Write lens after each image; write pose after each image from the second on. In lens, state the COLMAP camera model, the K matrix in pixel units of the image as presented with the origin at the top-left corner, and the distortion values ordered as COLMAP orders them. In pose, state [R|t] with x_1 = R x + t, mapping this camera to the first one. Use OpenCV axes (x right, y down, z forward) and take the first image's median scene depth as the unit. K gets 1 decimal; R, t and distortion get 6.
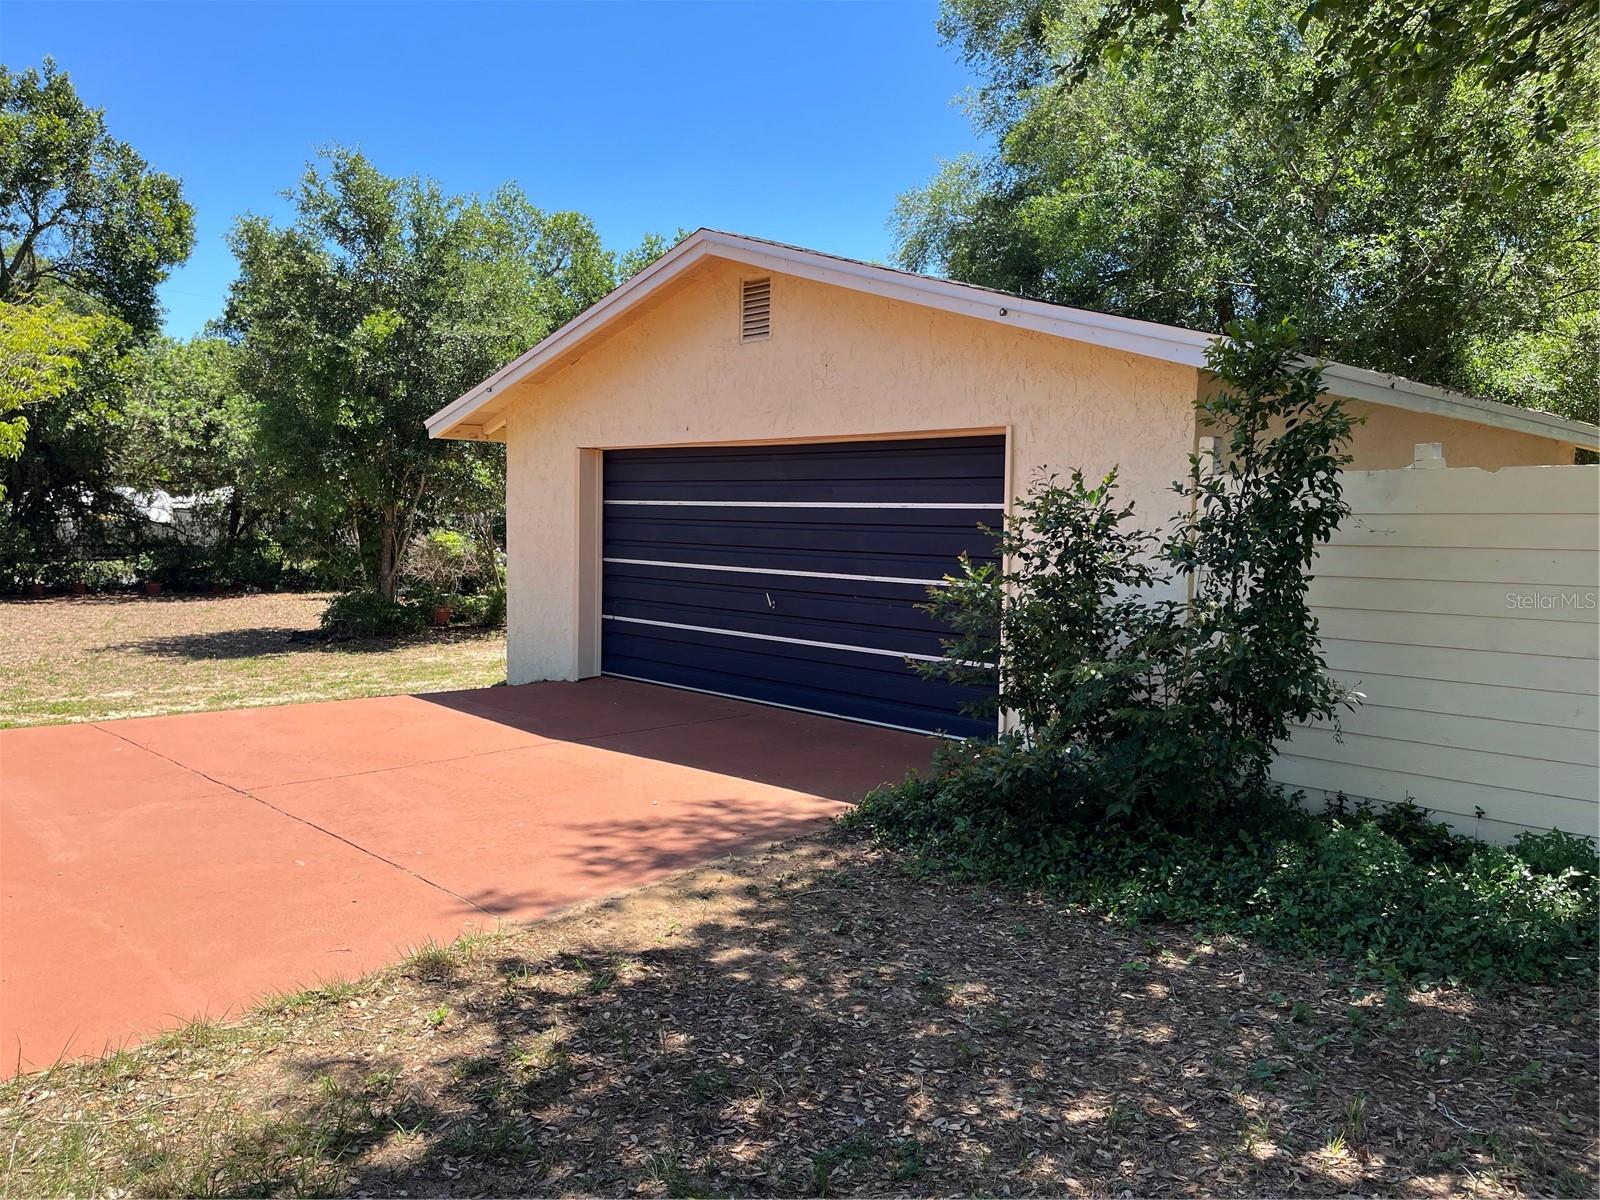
lens RADIAL K [[1202.1, 0, 800.5], [0, 1202.1, 605.4], [0, 0, 1]] dist [0.075133, -0.106682]
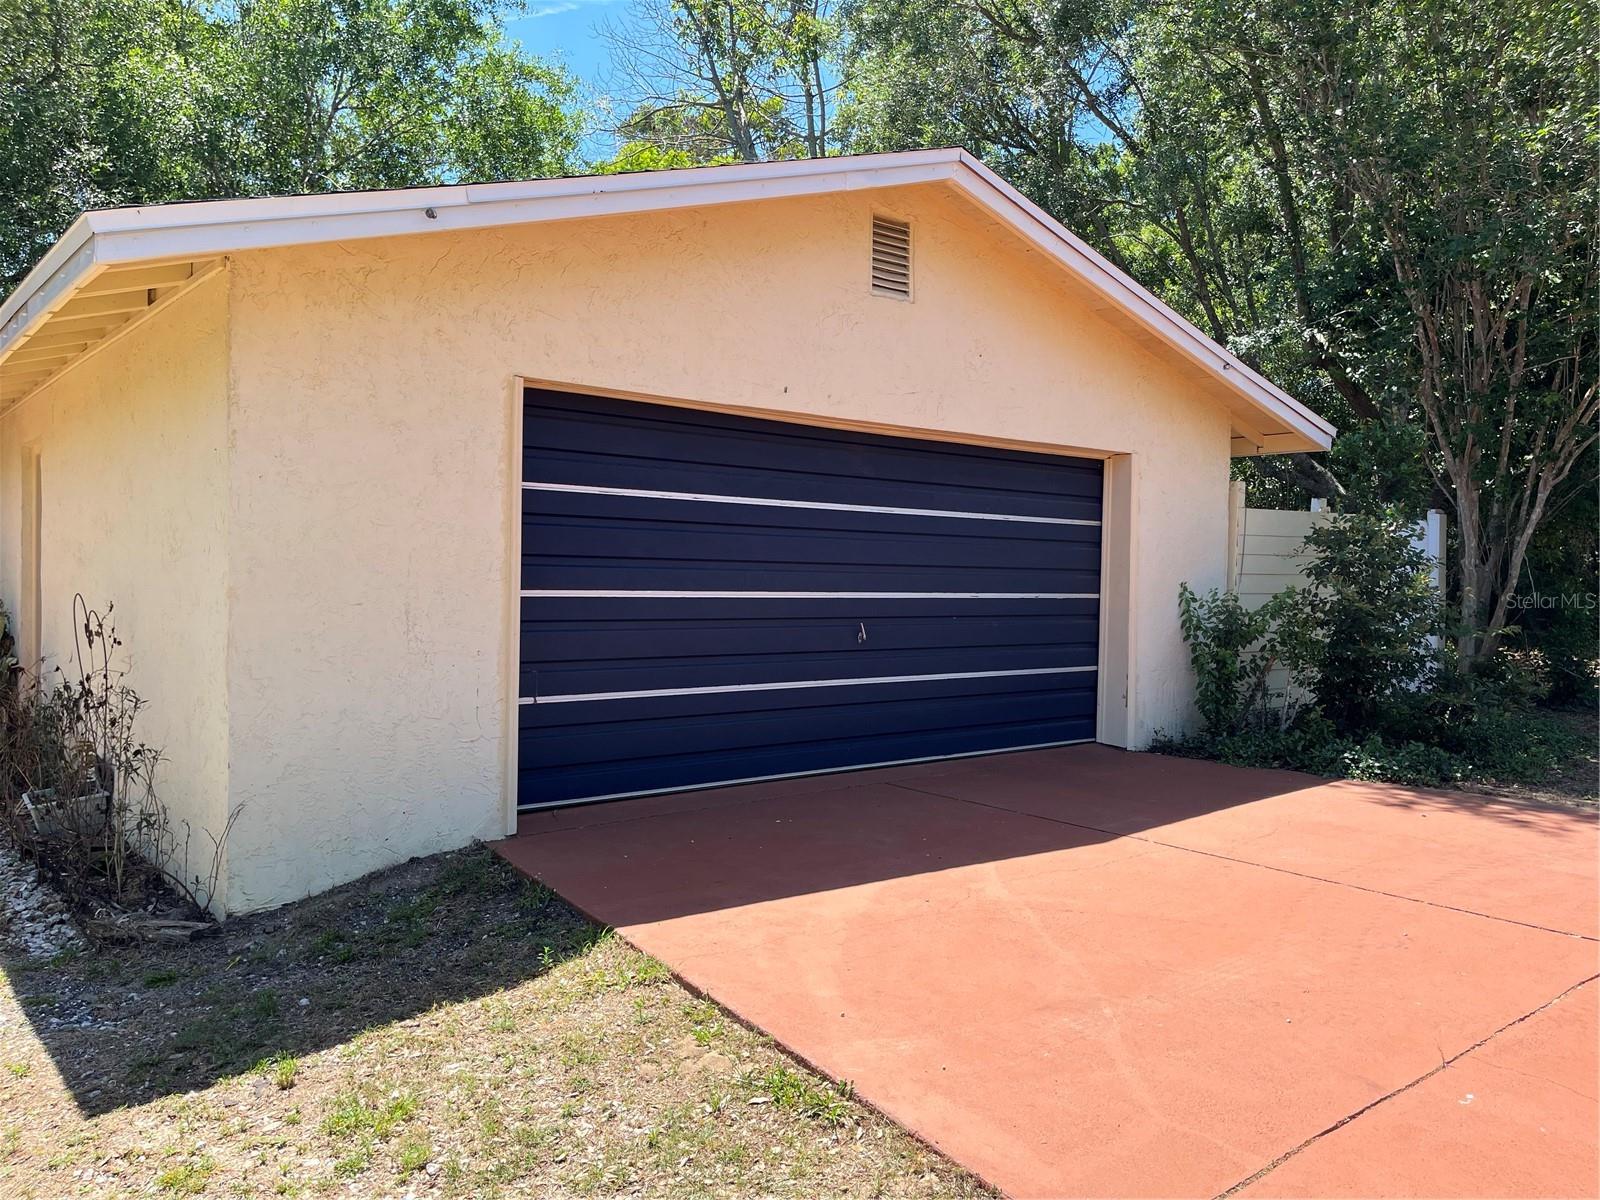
lens RADIAL K [[1202.1, 0, 800.5], [0, 1202.1, 605.4], [0, 0, 1]] dist [0.075133, -0.106682]
pose [[0.078952, -0.048009, 0.995722, -0.796376], [0.056879, 0.997429, 0.043581, -0.057143], [-0.995254, 0.053195, 0.081480, 0.972284]]
